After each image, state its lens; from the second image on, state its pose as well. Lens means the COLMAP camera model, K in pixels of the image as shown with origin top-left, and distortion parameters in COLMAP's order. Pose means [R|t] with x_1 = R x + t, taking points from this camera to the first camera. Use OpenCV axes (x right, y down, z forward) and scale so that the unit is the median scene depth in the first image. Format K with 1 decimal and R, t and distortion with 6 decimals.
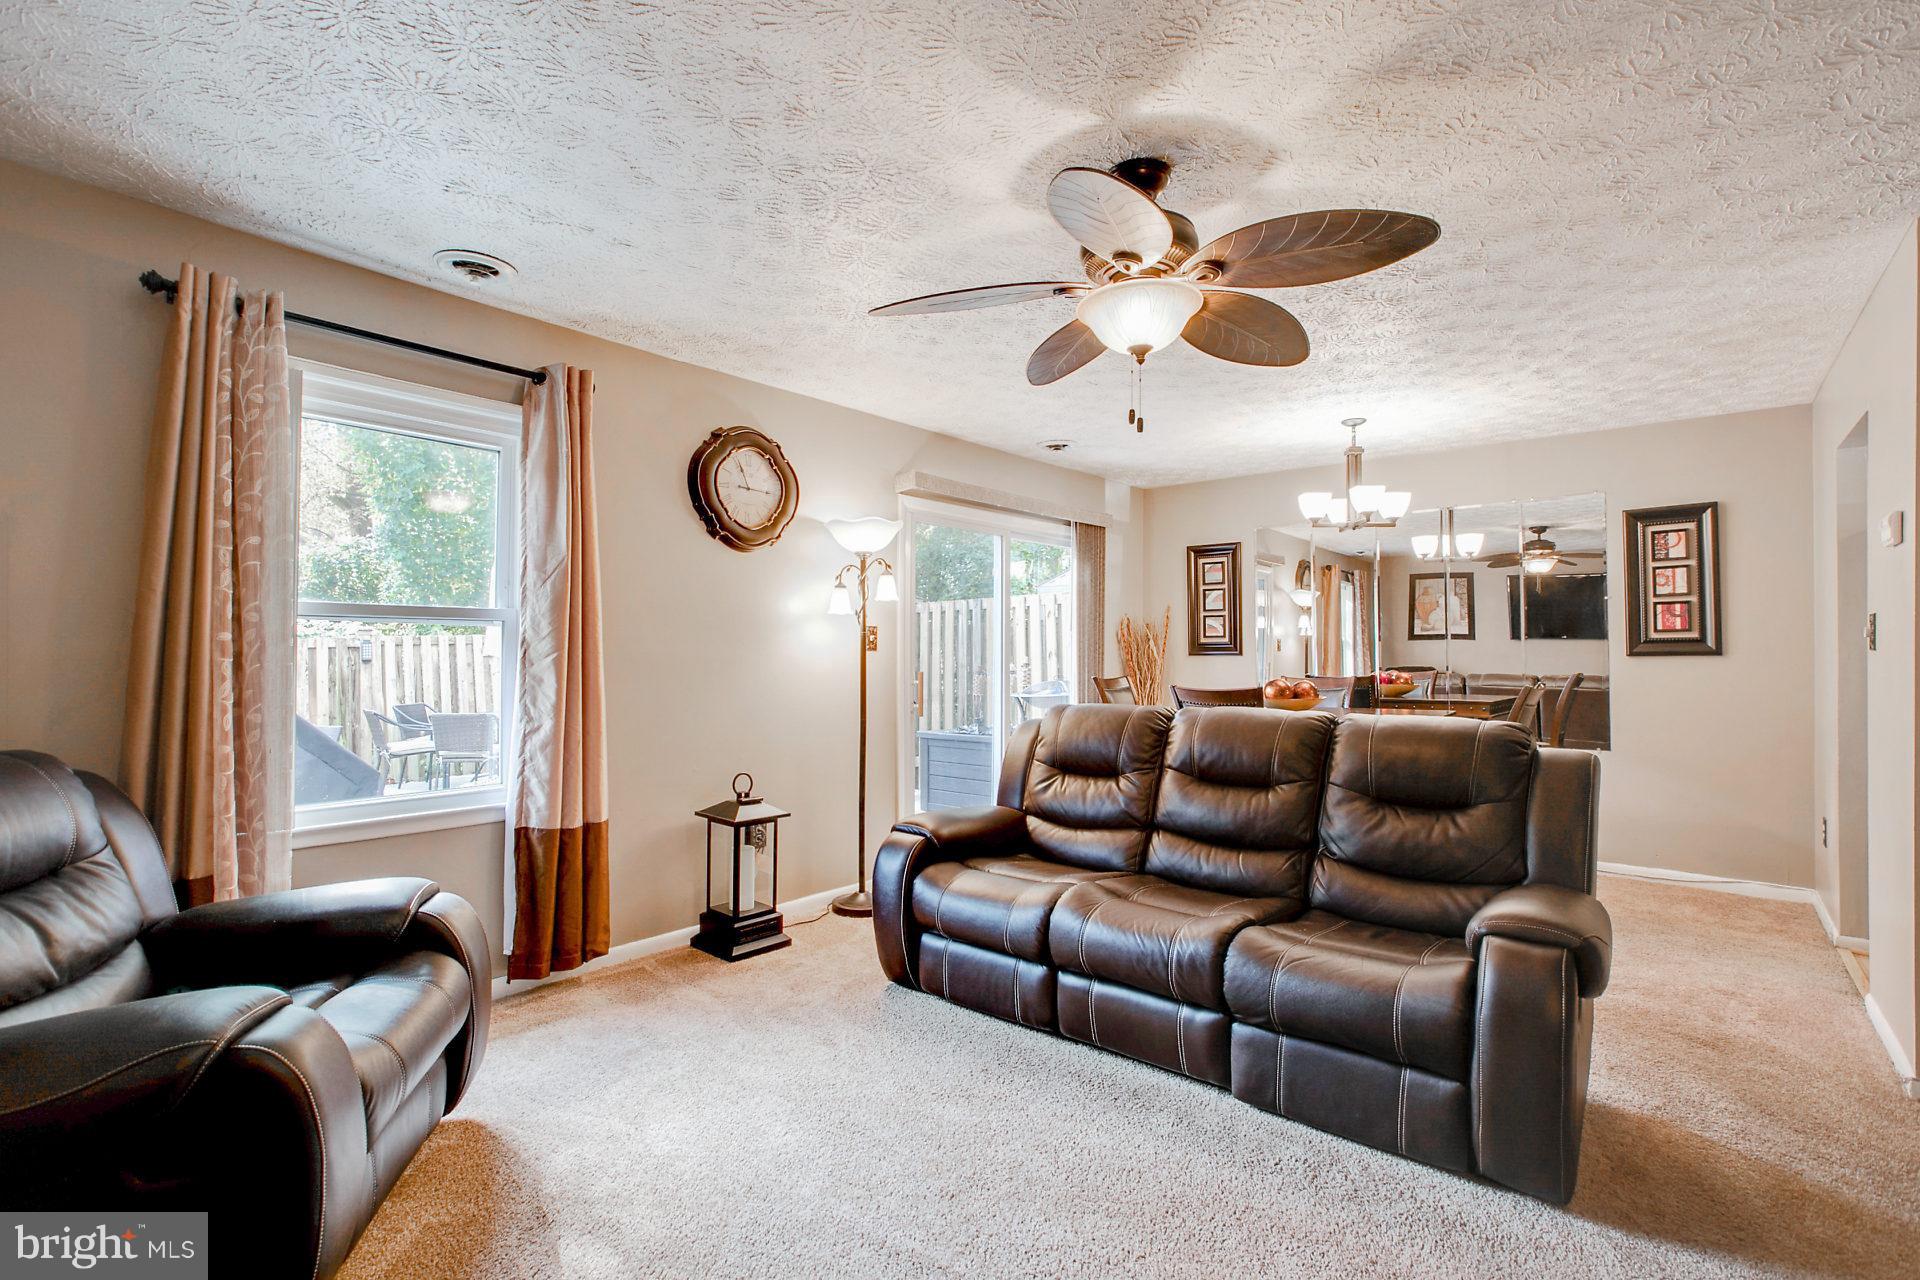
lens RADIAL K [[872.1, 0, 989.9], [0, 872.1, 639.3], [0, 0, 1]] dist [-0.026702, -0.000229]
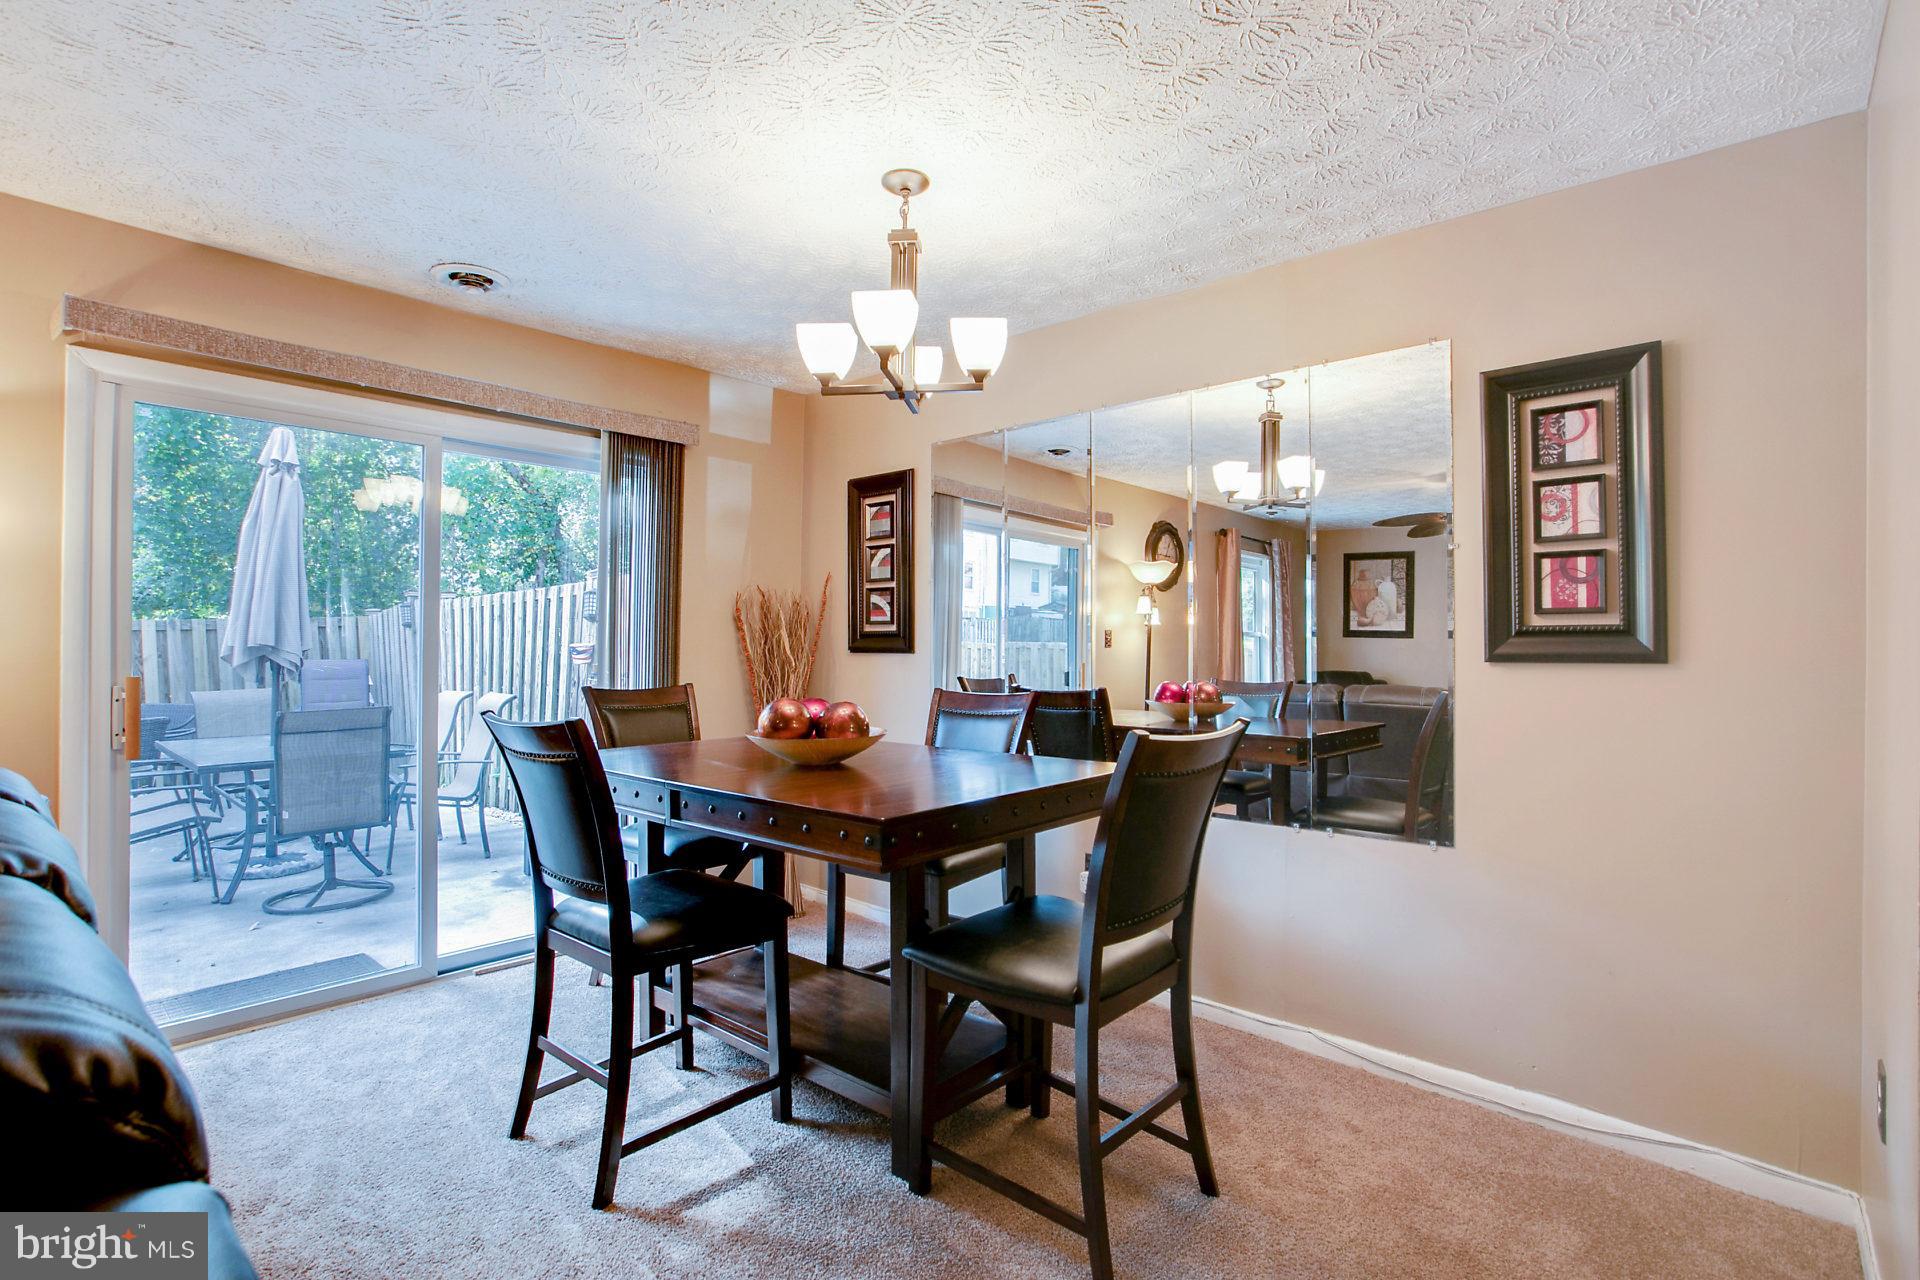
lens RADIAL K [[908.5, 0, 960.0], [0, 908.5, 640.0], [0, 0, 1]] dist [-0.071811, 0.022087]
pose [[0.998590, 0.011947, -0.051719, 0.463721], [-0.011801, 0.999925, 0.003136, 0.008825], [0.051752, -0.002521, 0.998657, 0.468882]]
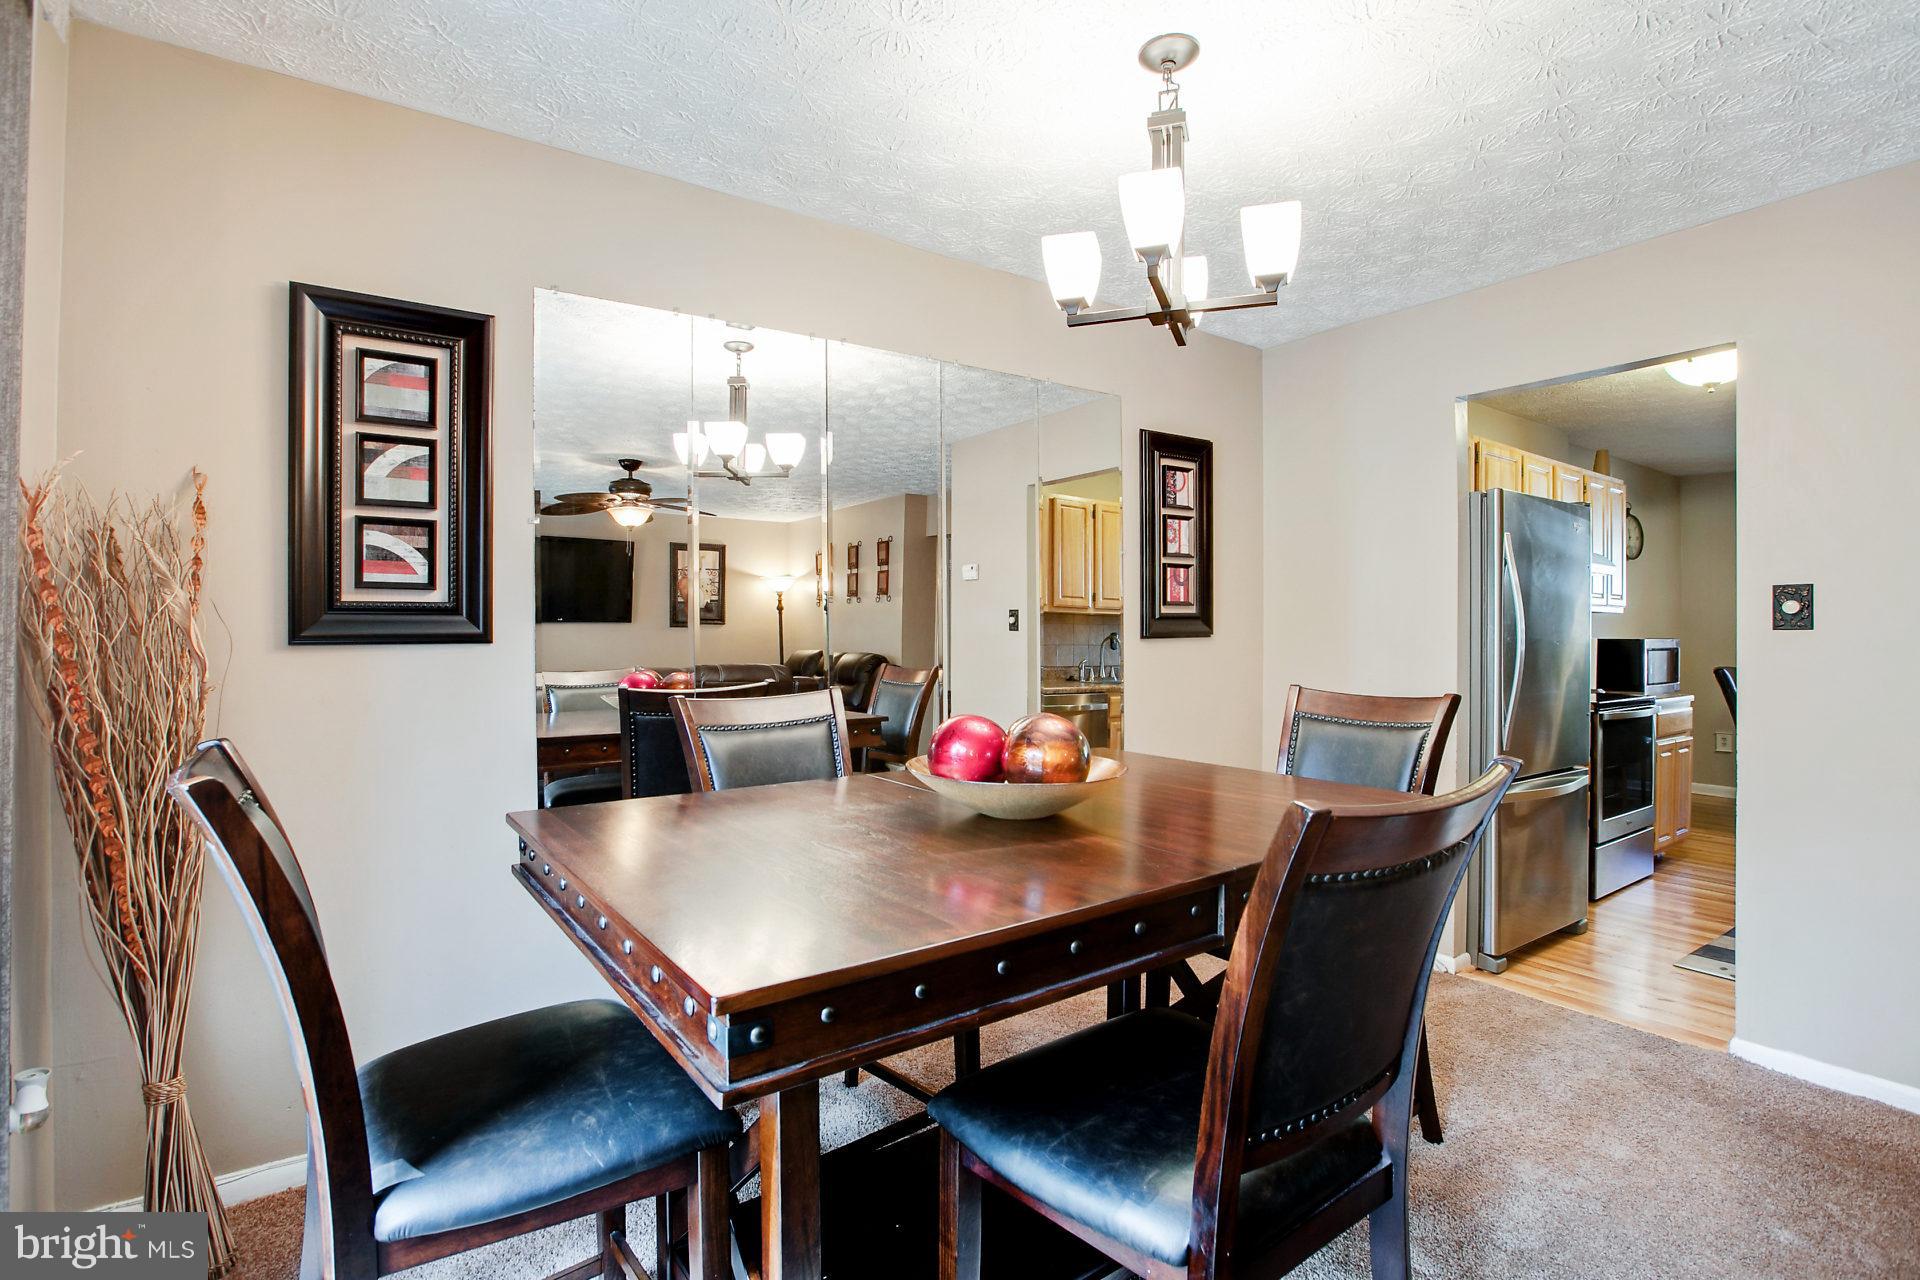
lens RADIAL K [[897.0, 0, 956.3], [0, 897.0, 614.4], [0, 0, 1]] dist [-0.002793, 0.000073]
pose [[0.298222, 0.020036, 0.954286, 0.003087], [-0.012667, 0.999775, -0.017032, 0.014295], [-0.954413, -0.007009, 0.298408, 0.930536]]
